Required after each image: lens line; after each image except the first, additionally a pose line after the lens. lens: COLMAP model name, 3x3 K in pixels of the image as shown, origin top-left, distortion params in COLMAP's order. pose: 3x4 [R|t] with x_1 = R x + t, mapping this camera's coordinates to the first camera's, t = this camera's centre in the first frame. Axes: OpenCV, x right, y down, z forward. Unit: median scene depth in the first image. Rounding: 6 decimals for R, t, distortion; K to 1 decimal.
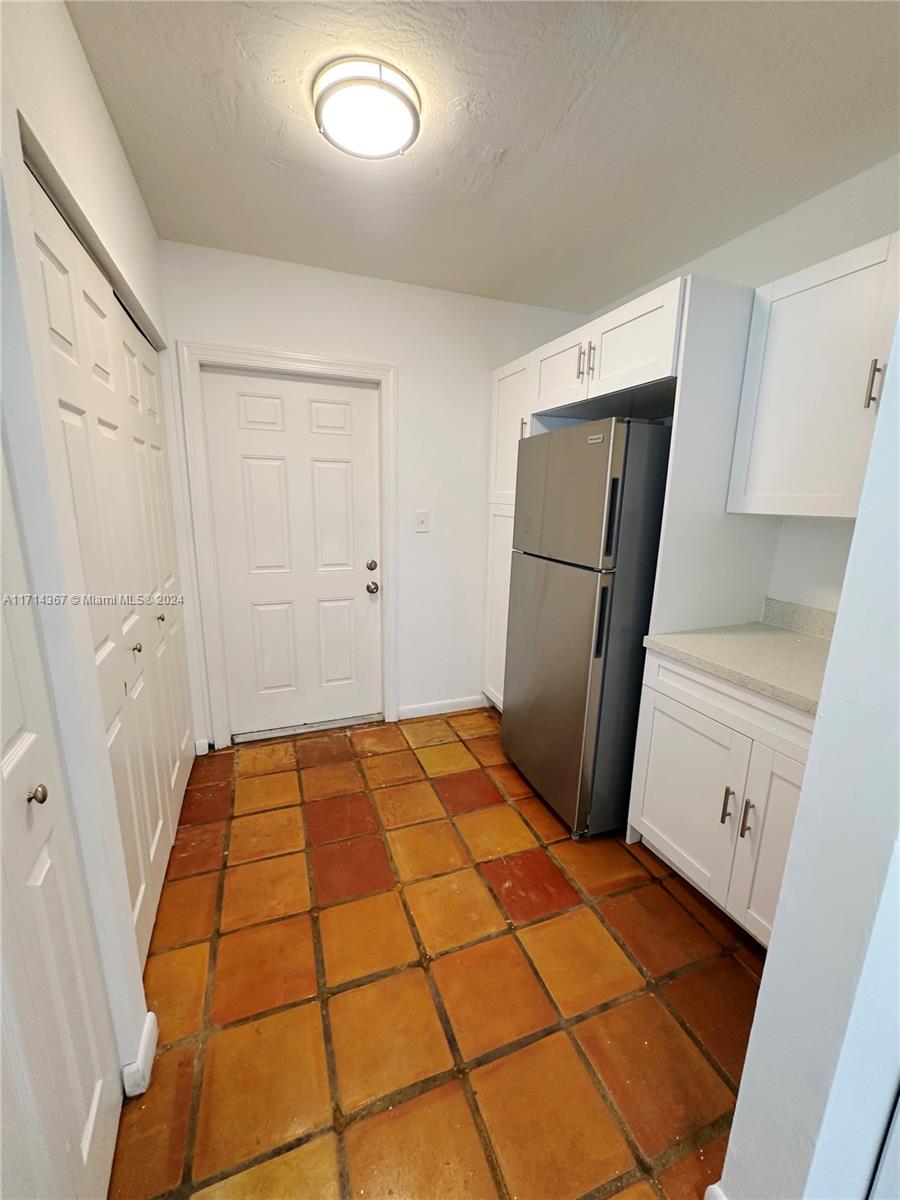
lens RADIAL K [[479.2, 0, 444.8], [0, 479.2, 592.8], [0, 0, 1]] dist [-0.003839, 0.000882]
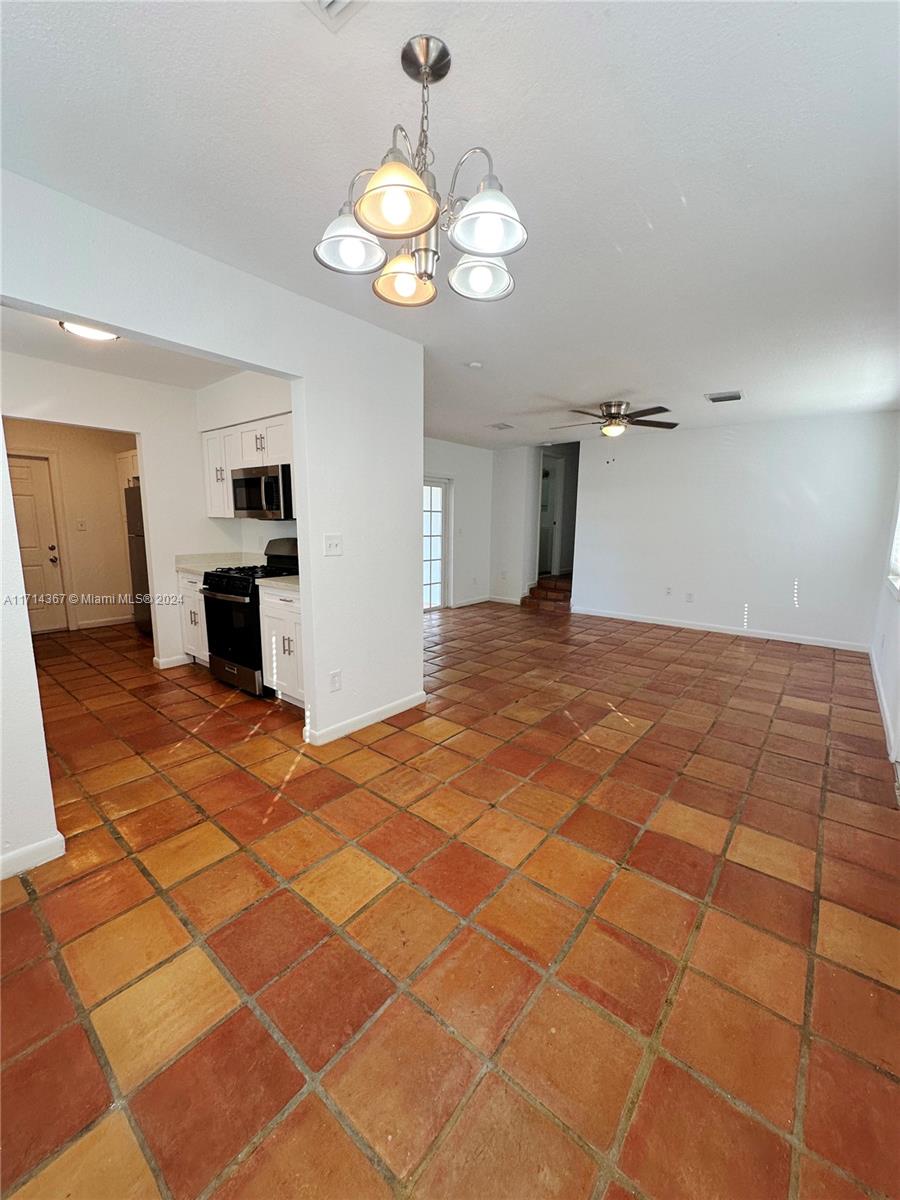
lens RADIAL K [[479.2, 0, 453.5], [0, 479.2, 598.1], [0, 0, 1]] dist [-0.003839, 0.000882]
pose [[0.861237, -0.087846, 0.500553, 0.323534], [0.107605, 0.994136, -0.010675, 0.421737], [-0.496680, 0.063056, 0.865640, -1.828195]]
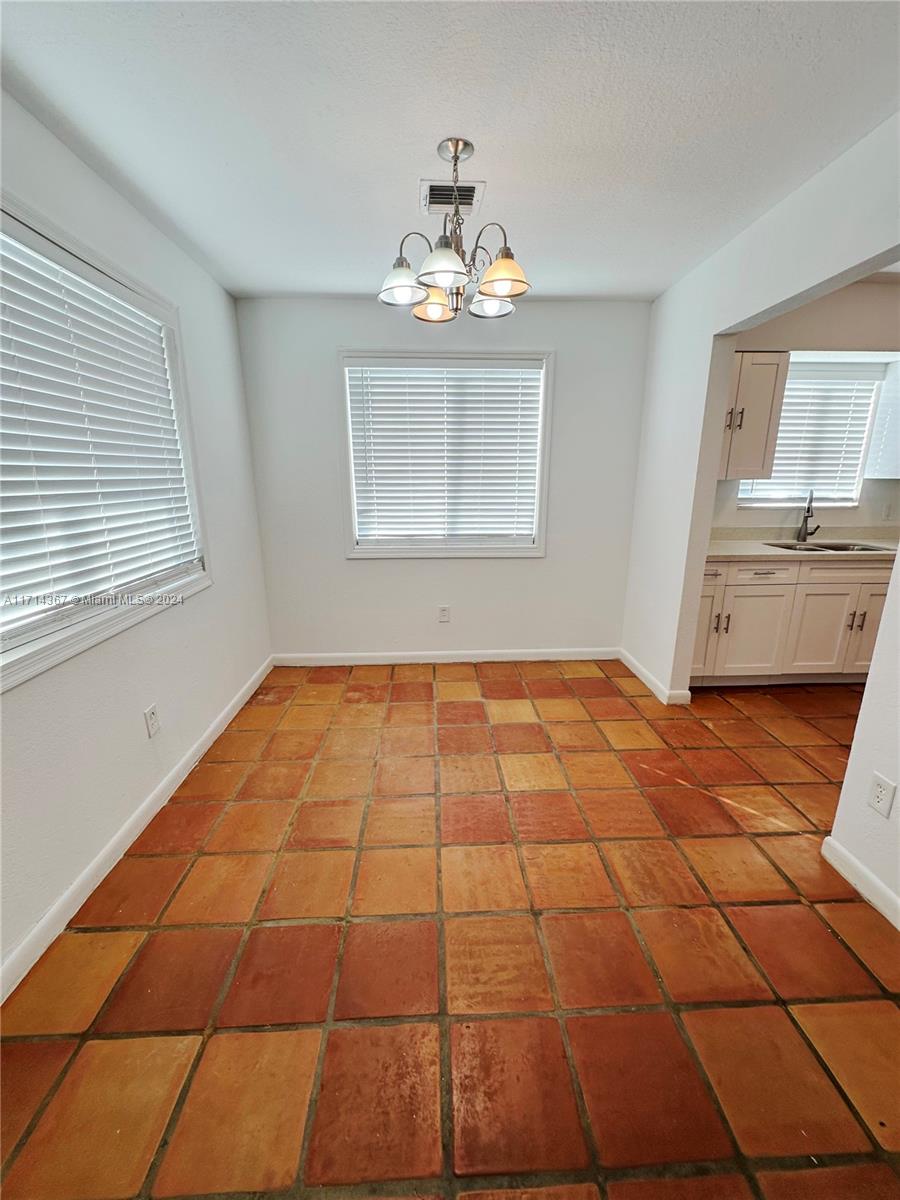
lens RADIAL K [[479.2, 0, 451.2], [0, 479.2, 598.3], [0, 0, 1]] dist [-0.003839, 0.000882]
pose [[-0.310957, 0.221811, -0.924178, 1.429104], [-0.195668, 0.936614, 0.290633, 0.250520], [0.930064, 0.271207, -0.247846, -1.040456]]
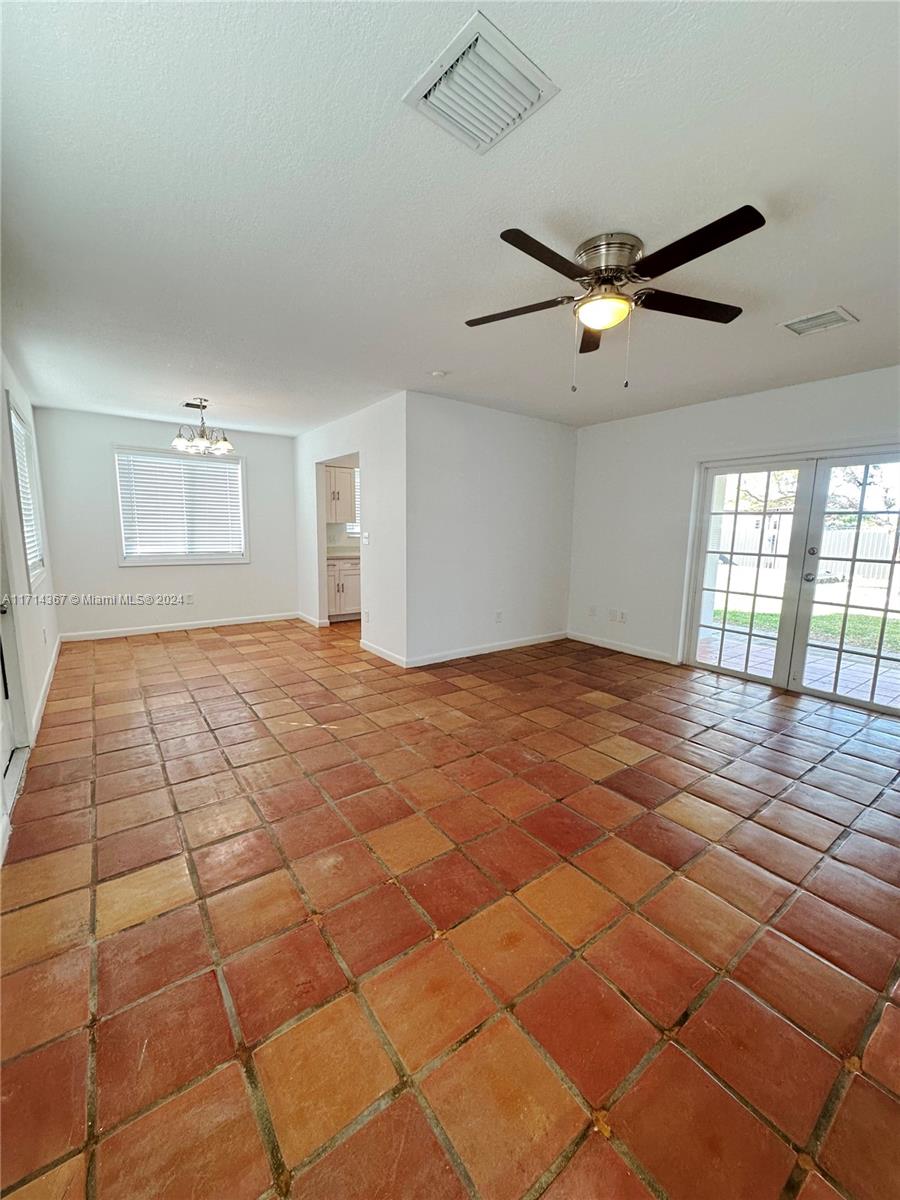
lens RADIAL K [[479.2, 0, 449.2], [0, 479.2, 599.2], [0, 0, 1]] dist [-0.003839, 0.000882]
pose [[0.270799, 0.131062, -0.953672, 2.881377], [-0.206540, 0.975527, 0.075418, 0.268520], [0.940217, 0.176549, 0.291242, -0.863120]]
